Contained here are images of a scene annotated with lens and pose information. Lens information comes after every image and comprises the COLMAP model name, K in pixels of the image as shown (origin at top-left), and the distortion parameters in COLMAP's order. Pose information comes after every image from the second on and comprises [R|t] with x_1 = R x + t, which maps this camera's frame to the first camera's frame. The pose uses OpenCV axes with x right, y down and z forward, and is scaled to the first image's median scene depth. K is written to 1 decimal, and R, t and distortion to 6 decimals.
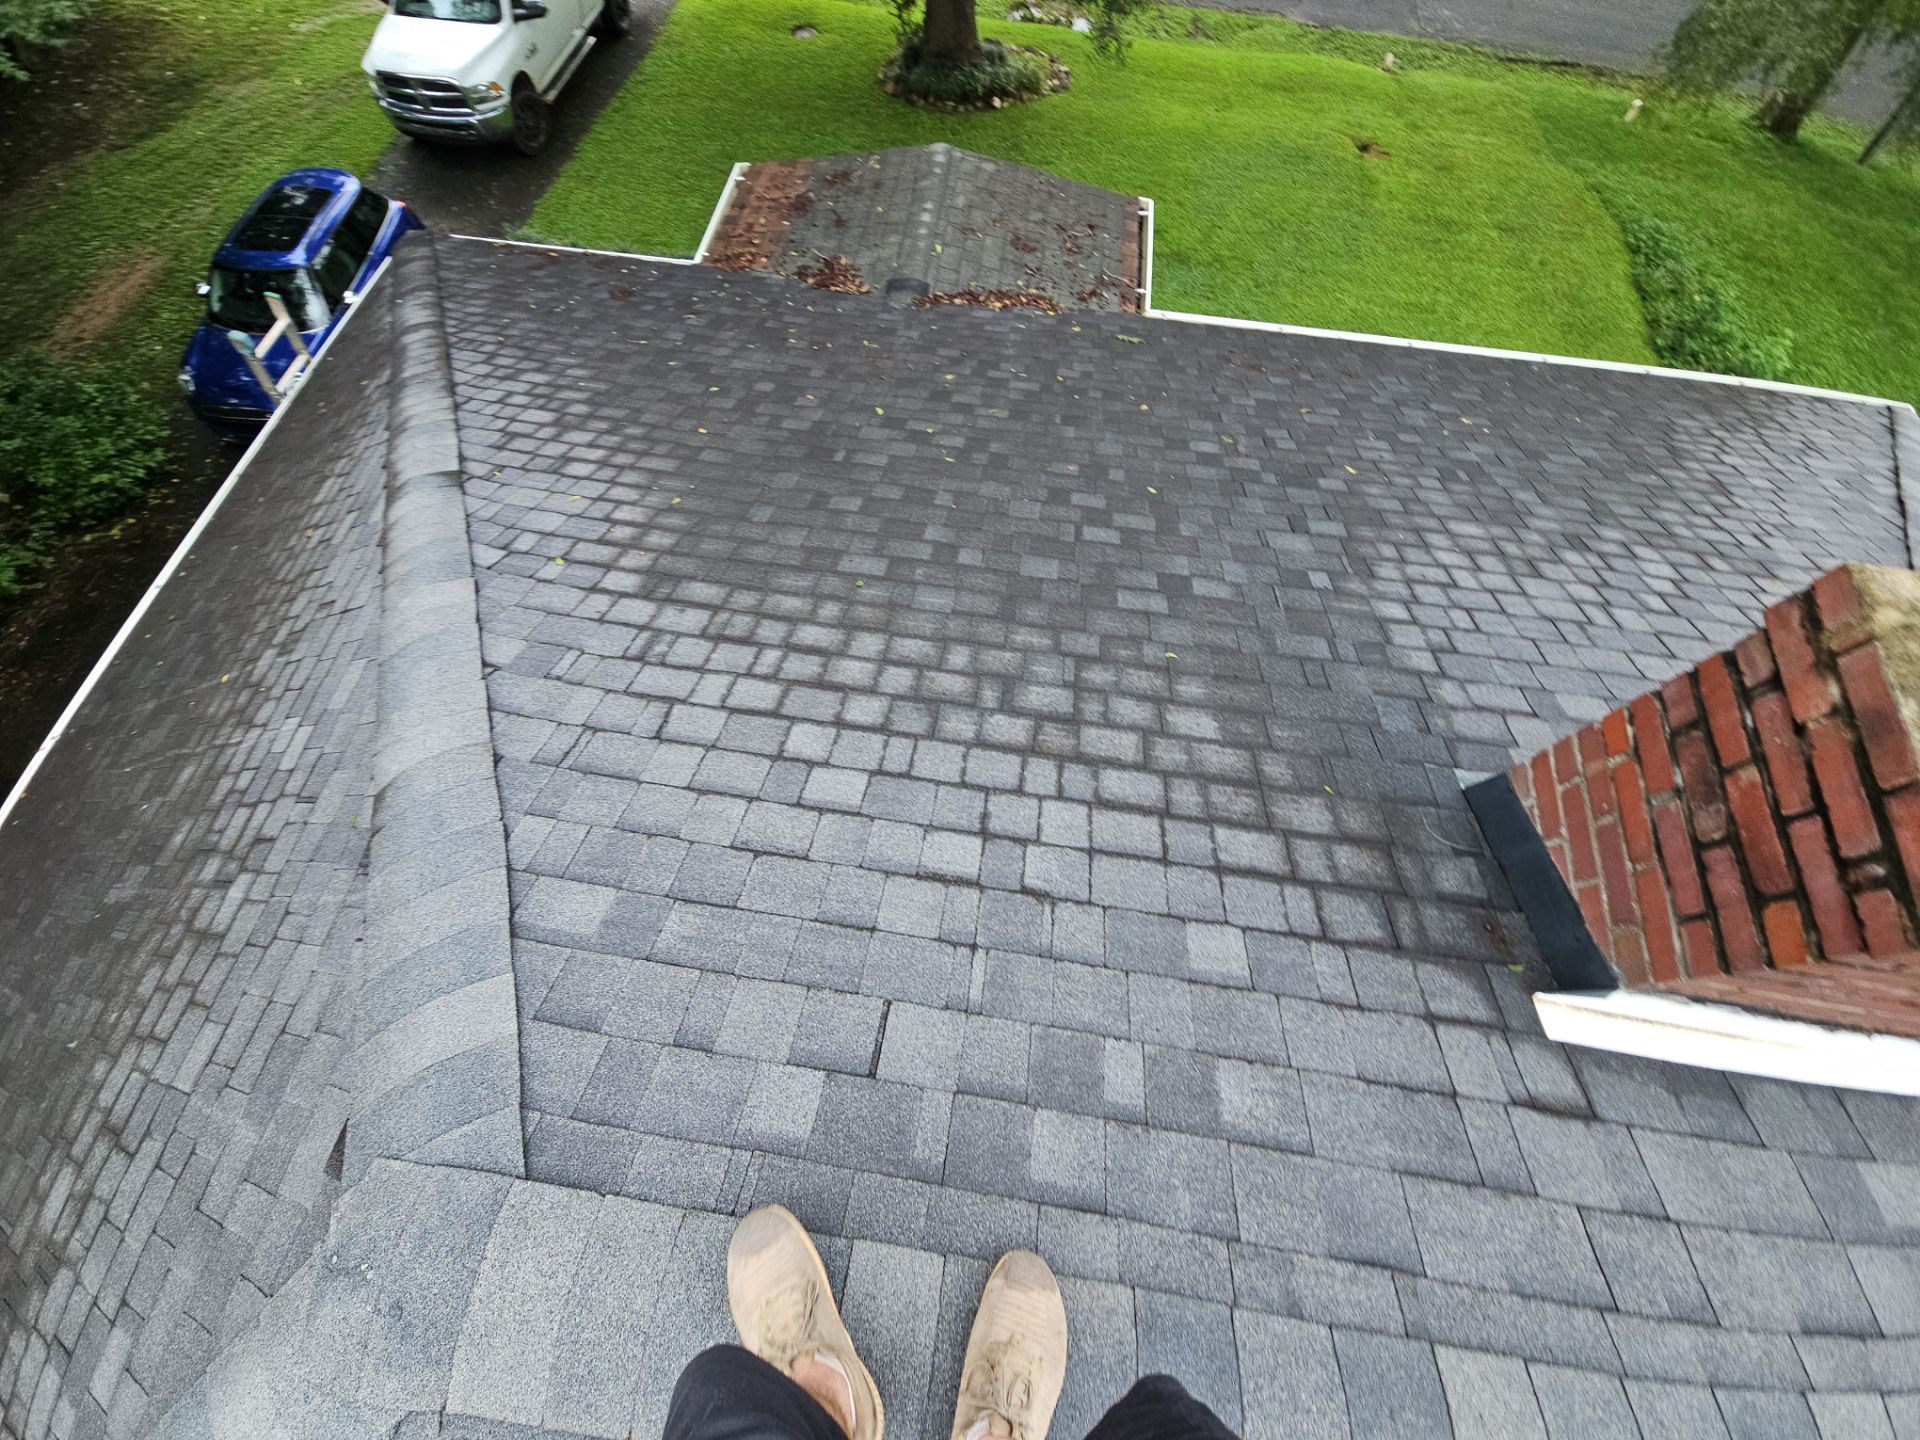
lens RADIAL K [[797.6, 0, 955.5], [0, 797.6, 698.7], [0, 0, 1]] dist [0.020072, -0.010183]
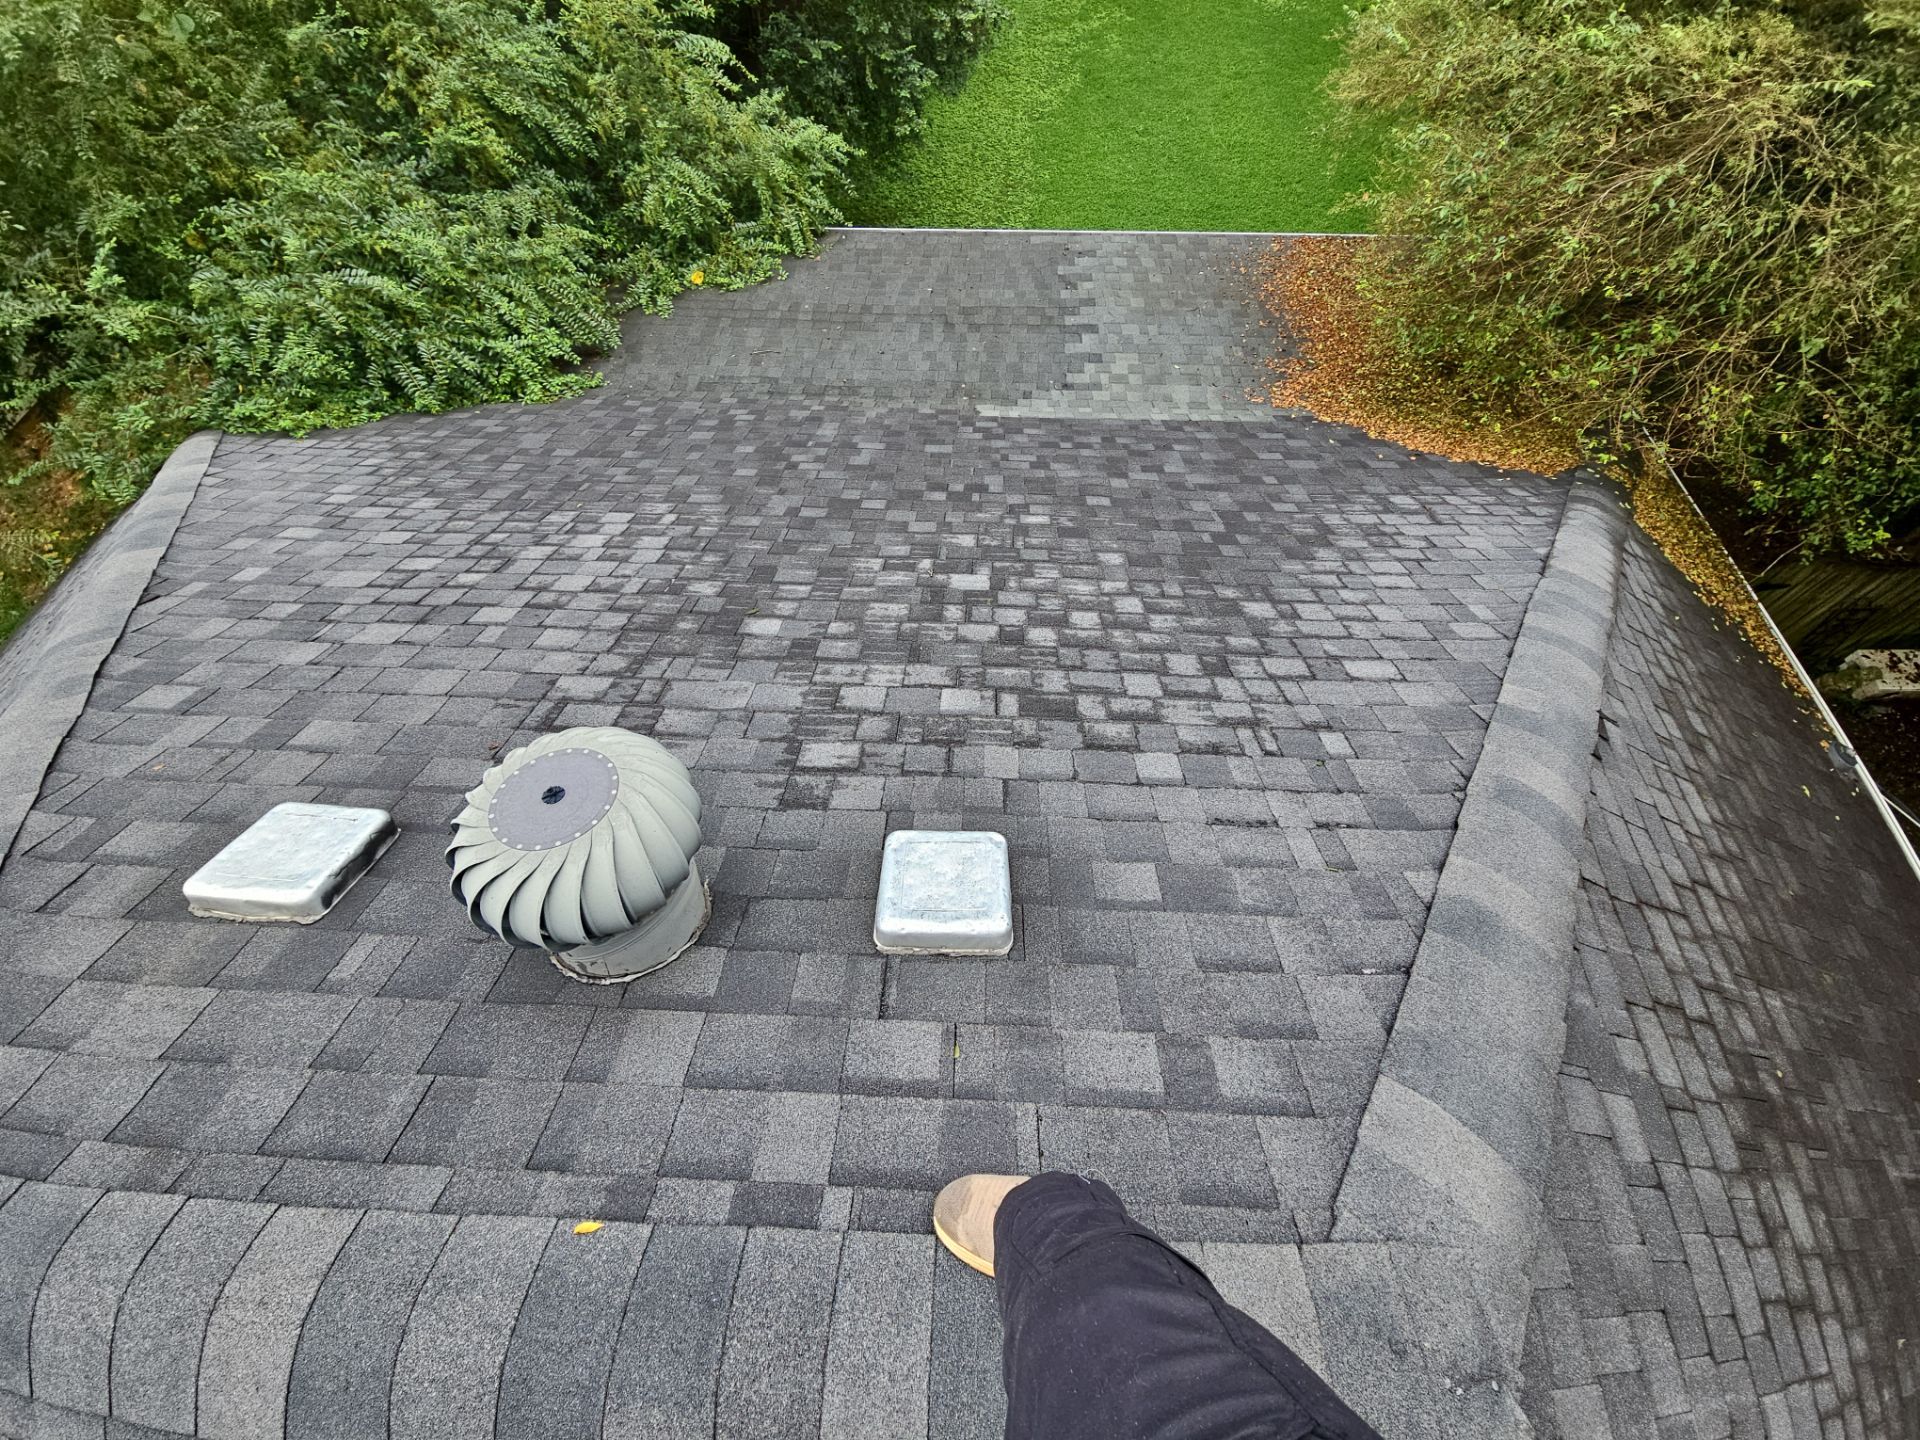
lens RADIAL K [[789.4, 0, 941.9], [0, 789.4, 694.6], [0, 0, 1]] dist [0.018762, -0.014712]
pose [[-0.993183, 0.105585, -0.049394, -0.066756], [-0.097736, -0.523358, 0.846489, 0.145905], [0.063526, 0.845546, 0.530109, -0.062627]]
